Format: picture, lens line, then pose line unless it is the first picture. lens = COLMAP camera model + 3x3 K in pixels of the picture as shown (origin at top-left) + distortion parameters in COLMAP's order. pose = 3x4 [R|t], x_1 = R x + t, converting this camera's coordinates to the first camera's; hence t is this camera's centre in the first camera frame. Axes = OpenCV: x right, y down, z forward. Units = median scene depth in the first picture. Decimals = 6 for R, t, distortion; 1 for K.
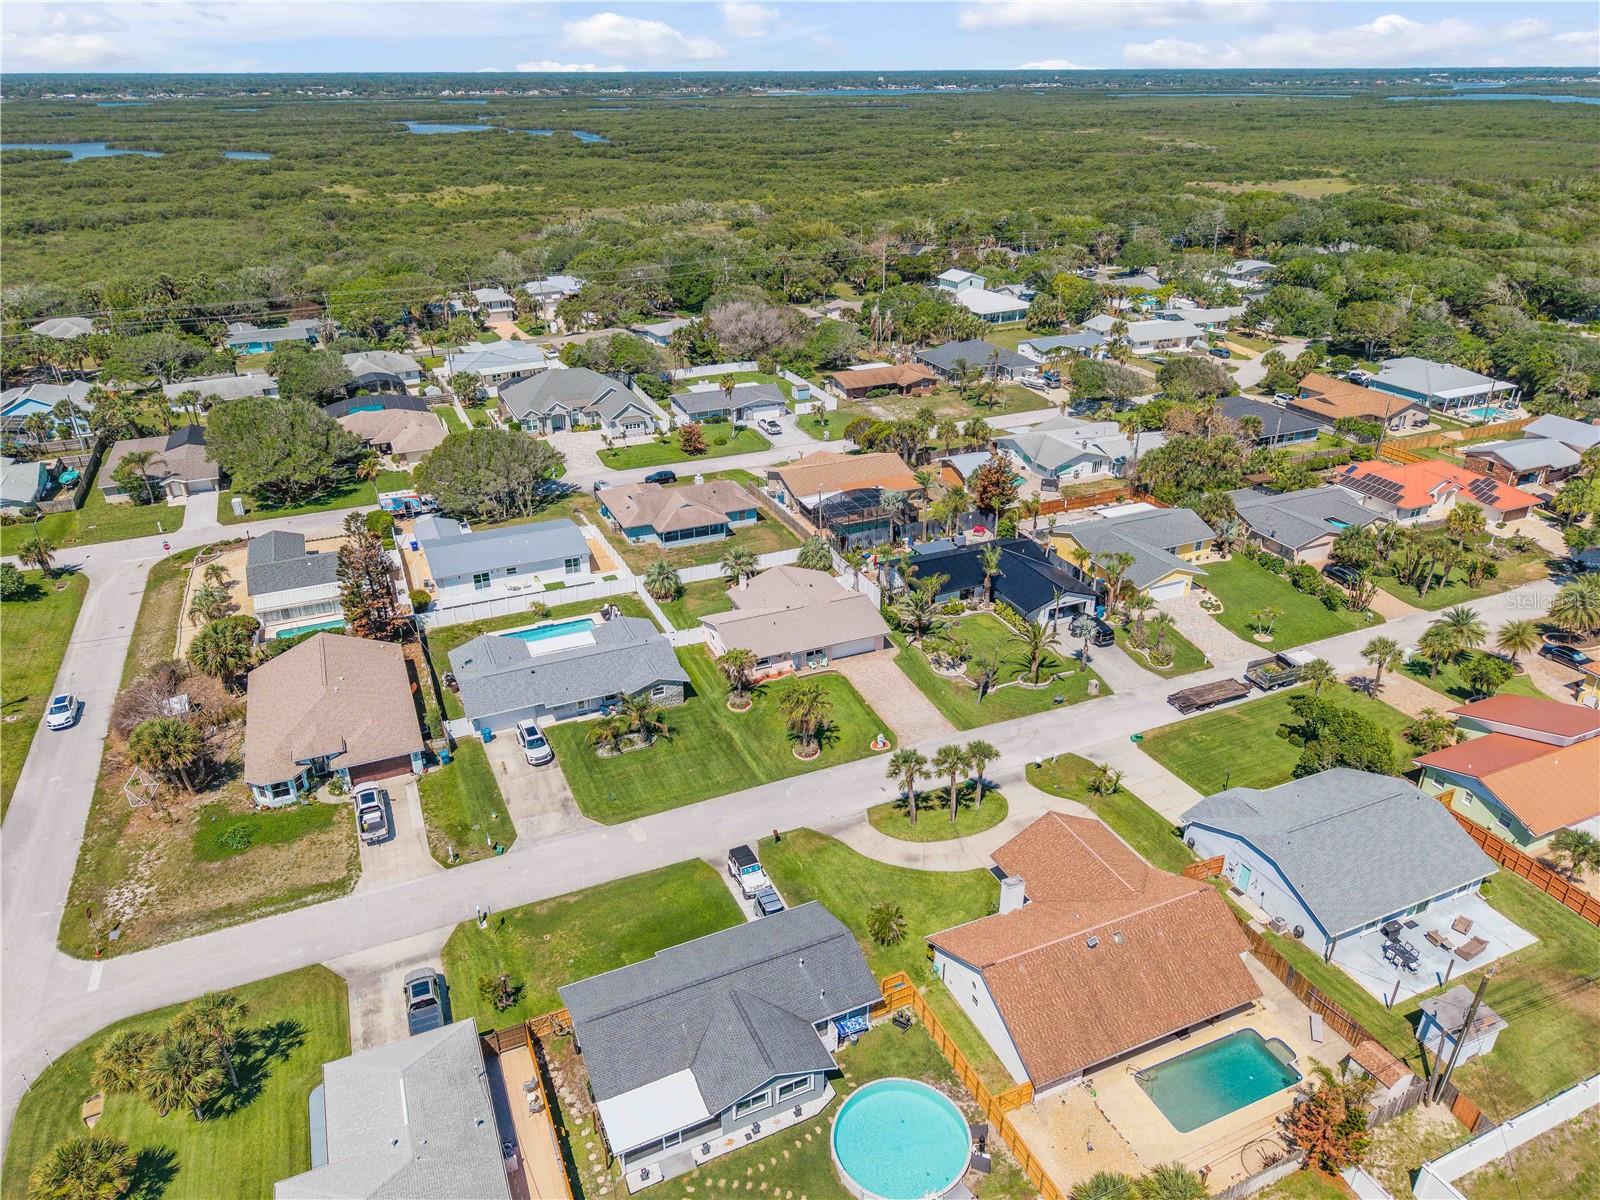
lens RADIAL K [[1070.4, 0, 800.0], [0, 1070.4, 600.0], [0, 0, 1]] dist [0.016575, -0.021596]
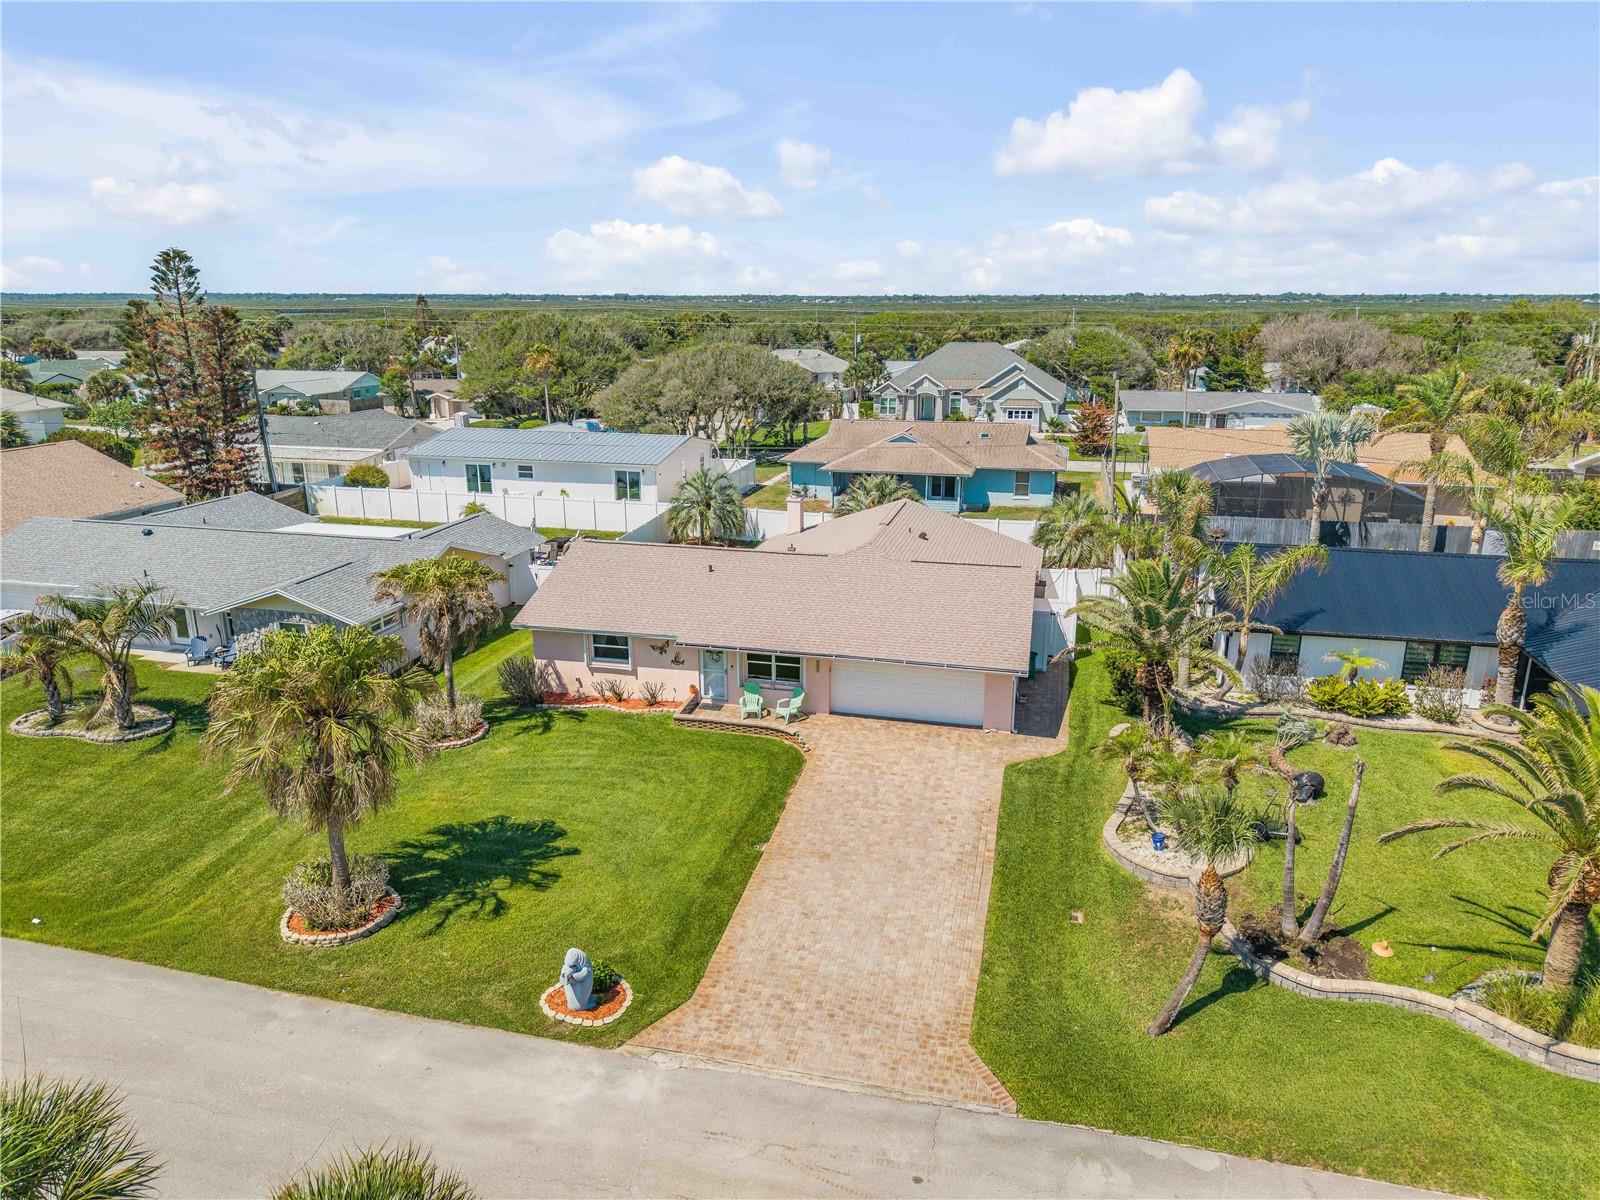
lens RADIAL K [[1070.4, 0, 800.0], [0, 1070.4, 600.0], [0, 0, 1]] dist [0.016575, -0.021596]
pose [[0.792042, 0.170064, -0.586300, 0.163733], [-0.273773, 0.957370, -0.092146, 0.044229], [0.545635, 0.233496, 0.804836, 0.580649]]
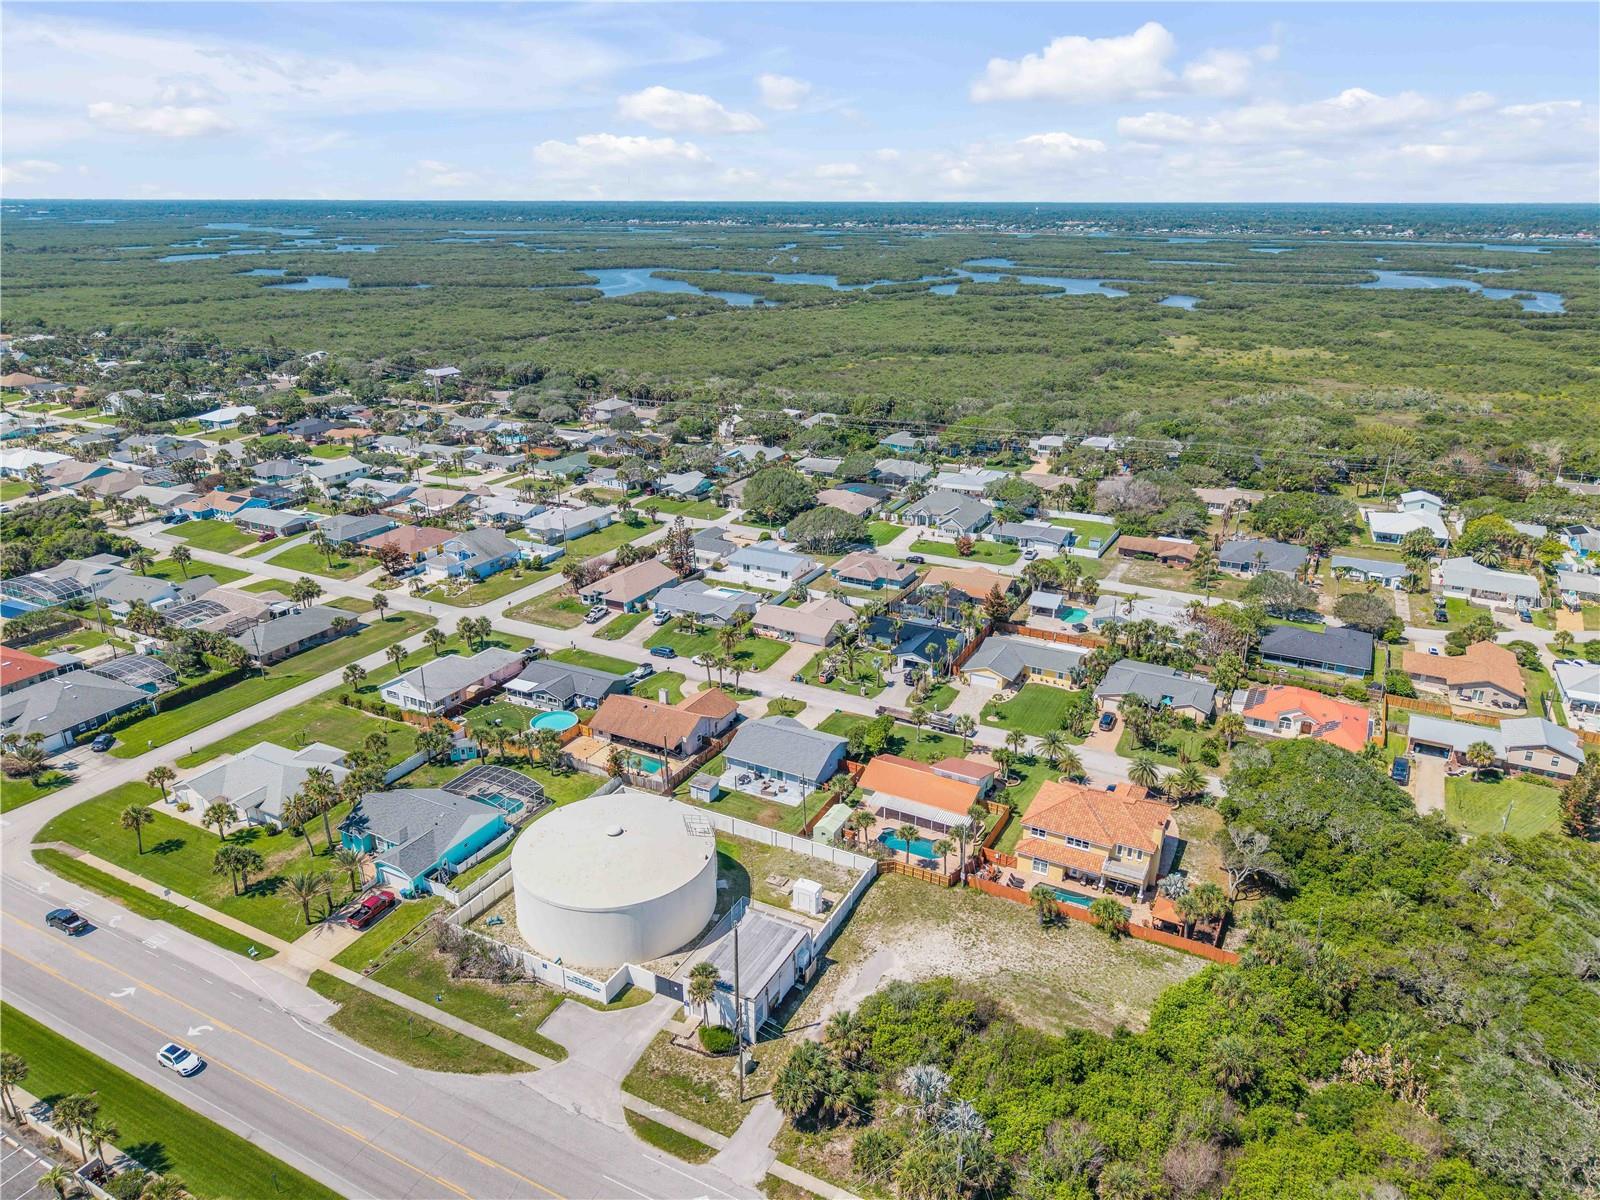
lens RADIAL K [[1068.5, 0, 798.8], [0, 1068.5, 586.4], [0, 0, 1]] dist [0.078907, -0.105001]
pose [[0.622139, 0.269241, -0.735155, 1.163655], [-0.350086, 0.935569, 0.046373, -0.104170], [0.700273, 0.228517, 0.676311, -0.289854]]
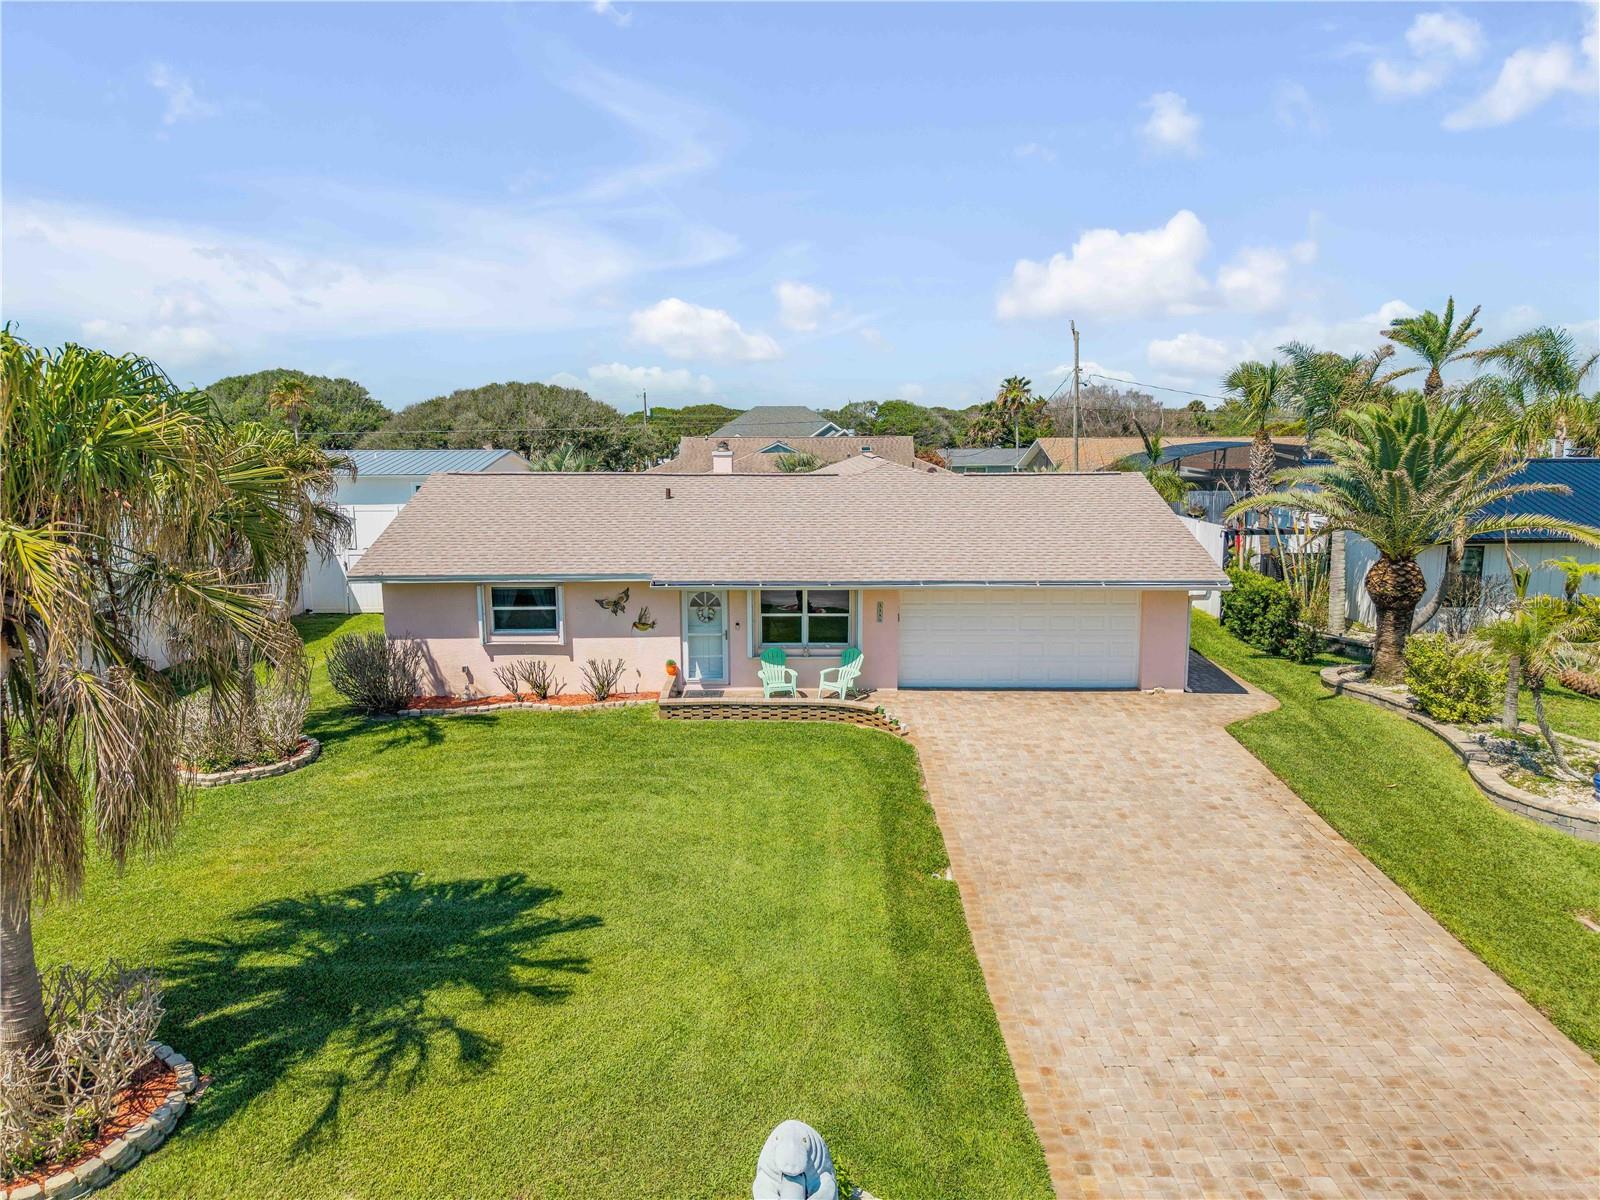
lens RADIAL K [[1077.8, 0, 800.0], [0, 1077.8, 600.0], [0, 0, 1]] dist [-0.015625, 0.023442]
pose [[0.915096, 0.064755, -0.398003, 0.073859], [-0.180434, 0.948452, -0.260544, 0.076893], [0.360615, 0.310236, 0.879608, 0.644961]]
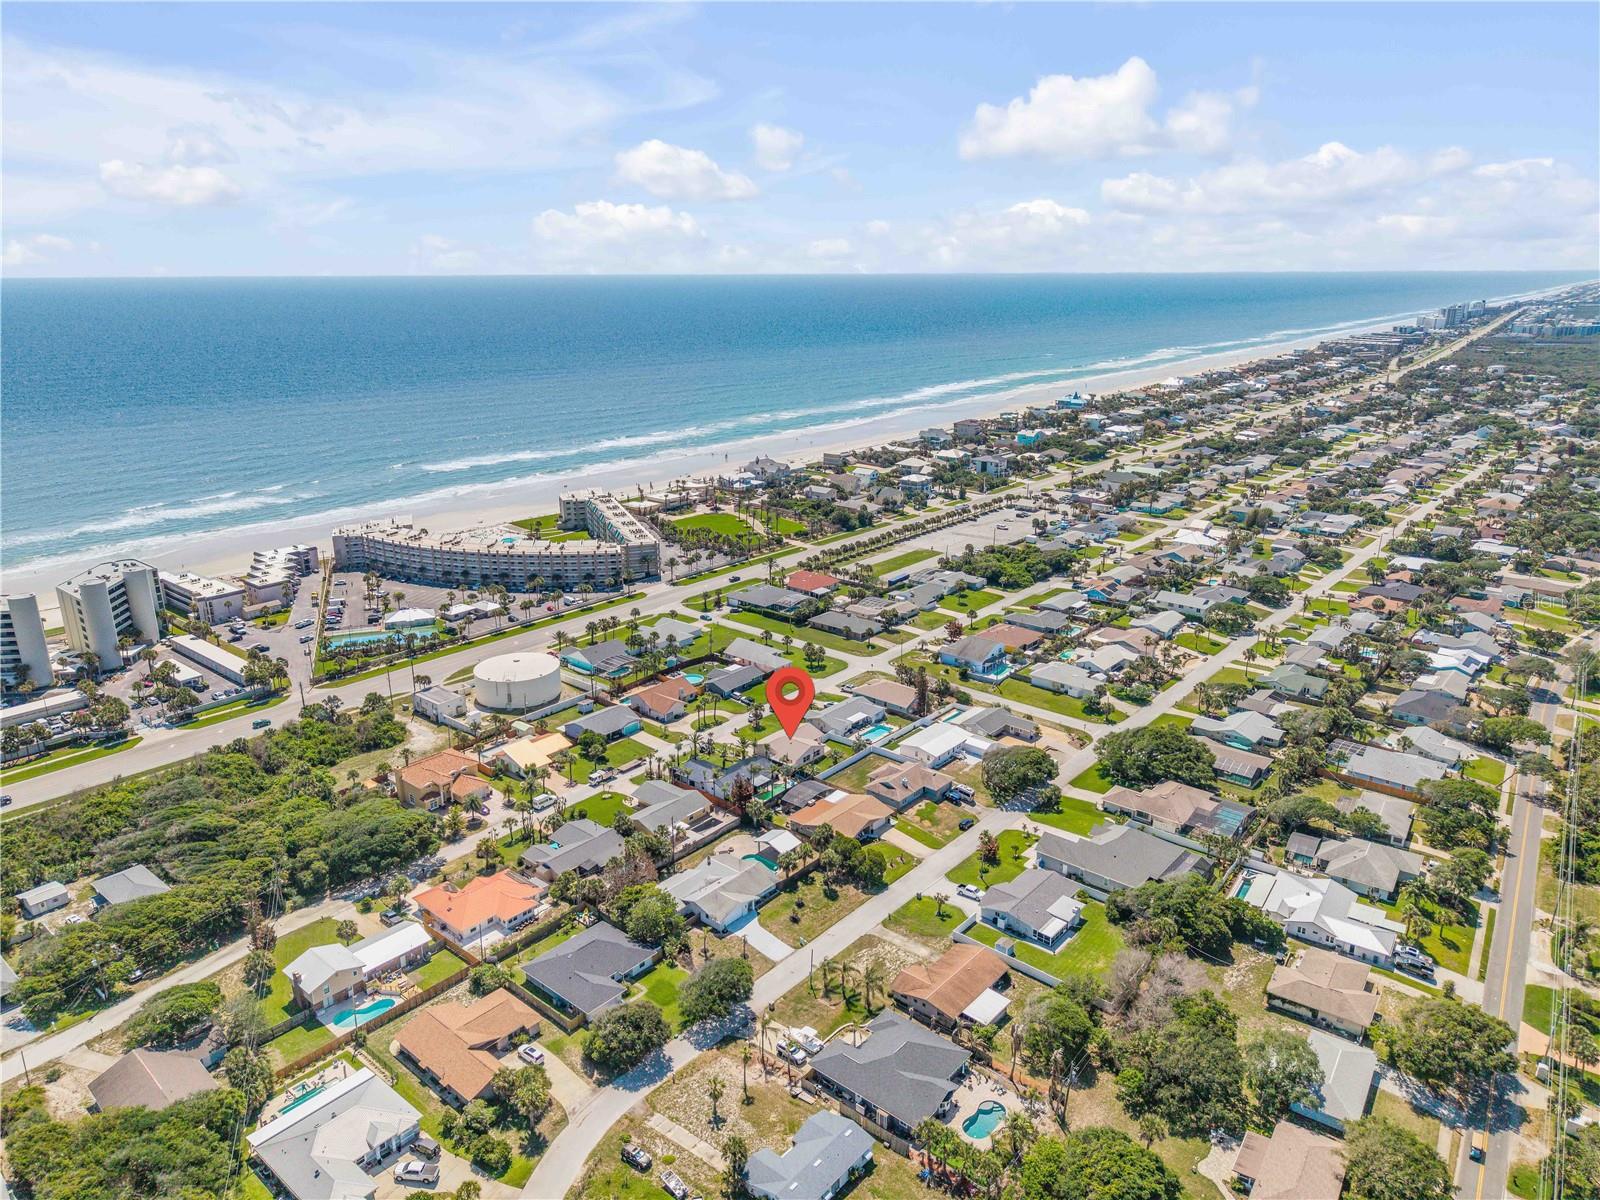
lens RADIAL K [[1070.4, 0, 800.0], [0, 1070.4, 600.0], [0, 0, 1]] dist [0.016575, -0.021596]
pose [[-0.901695, 0.132549, -0.411554, 0.780885], [-0.187062, 0.738563, 0.647713, -1.513248], [0.389812, 0.661026, -0.641164, 1.957151]]
